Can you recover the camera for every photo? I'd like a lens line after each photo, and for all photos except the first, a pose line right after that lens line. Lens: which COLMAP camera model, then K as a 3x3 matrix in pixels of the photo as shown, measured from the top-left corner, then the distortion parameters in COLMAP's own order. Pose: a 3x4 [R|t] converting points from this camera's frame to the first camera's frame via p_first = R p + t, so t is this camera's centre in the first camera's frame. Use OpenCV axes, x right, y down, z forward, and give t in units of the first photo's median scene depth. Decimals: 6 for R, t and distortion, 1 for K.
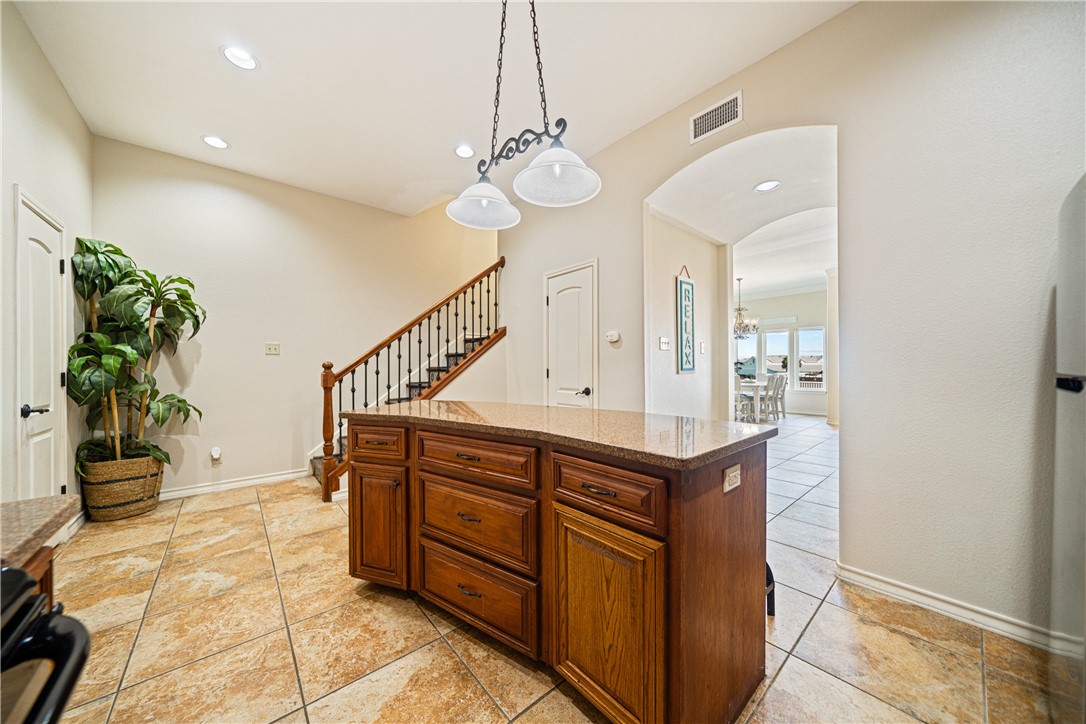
lens RADIAL K [[368.5, 0, 551.4], [0, 368.5, 369.8], [0, 0, 1]] dist [-0.001952, 0.000071]
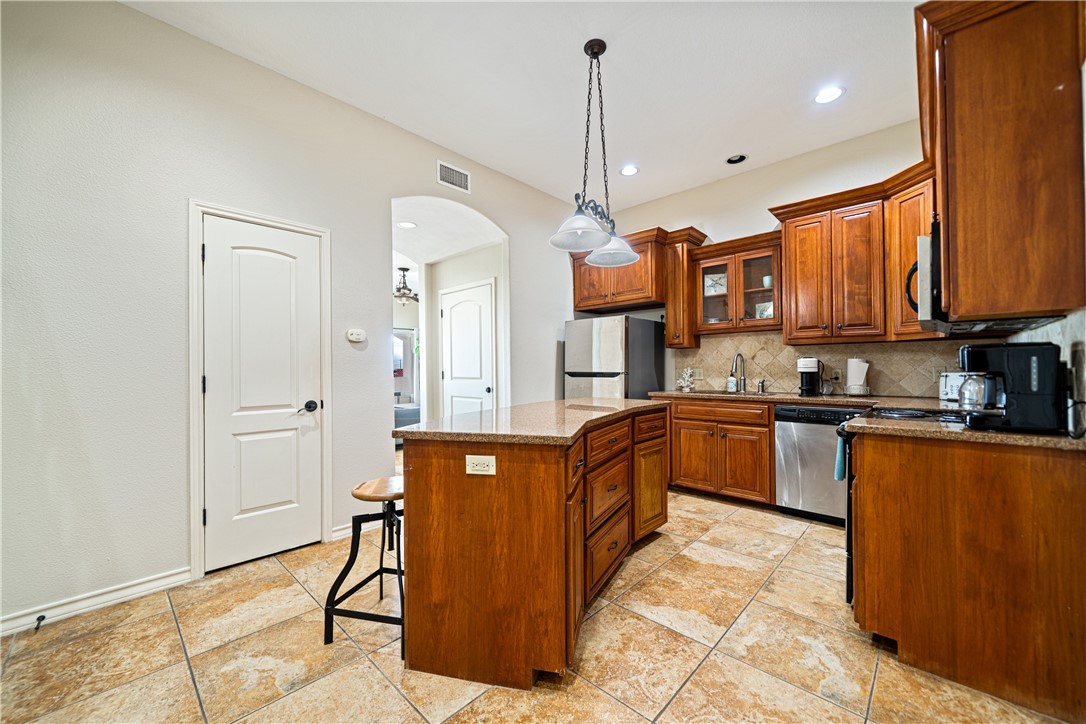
lens RADIAL K [[408.8, 0, 534.7], [0, 408.8, 367.4], [0, 0, 1]] dist [-0.002573, -0.000011]
pose [[-0.079139, 0.009556, 0.996818, -0.872806], [0.016274, 0.999833, -0.008293, -0.004159], [-0.996731, 0.015566, -0.079281, 0.741654]]
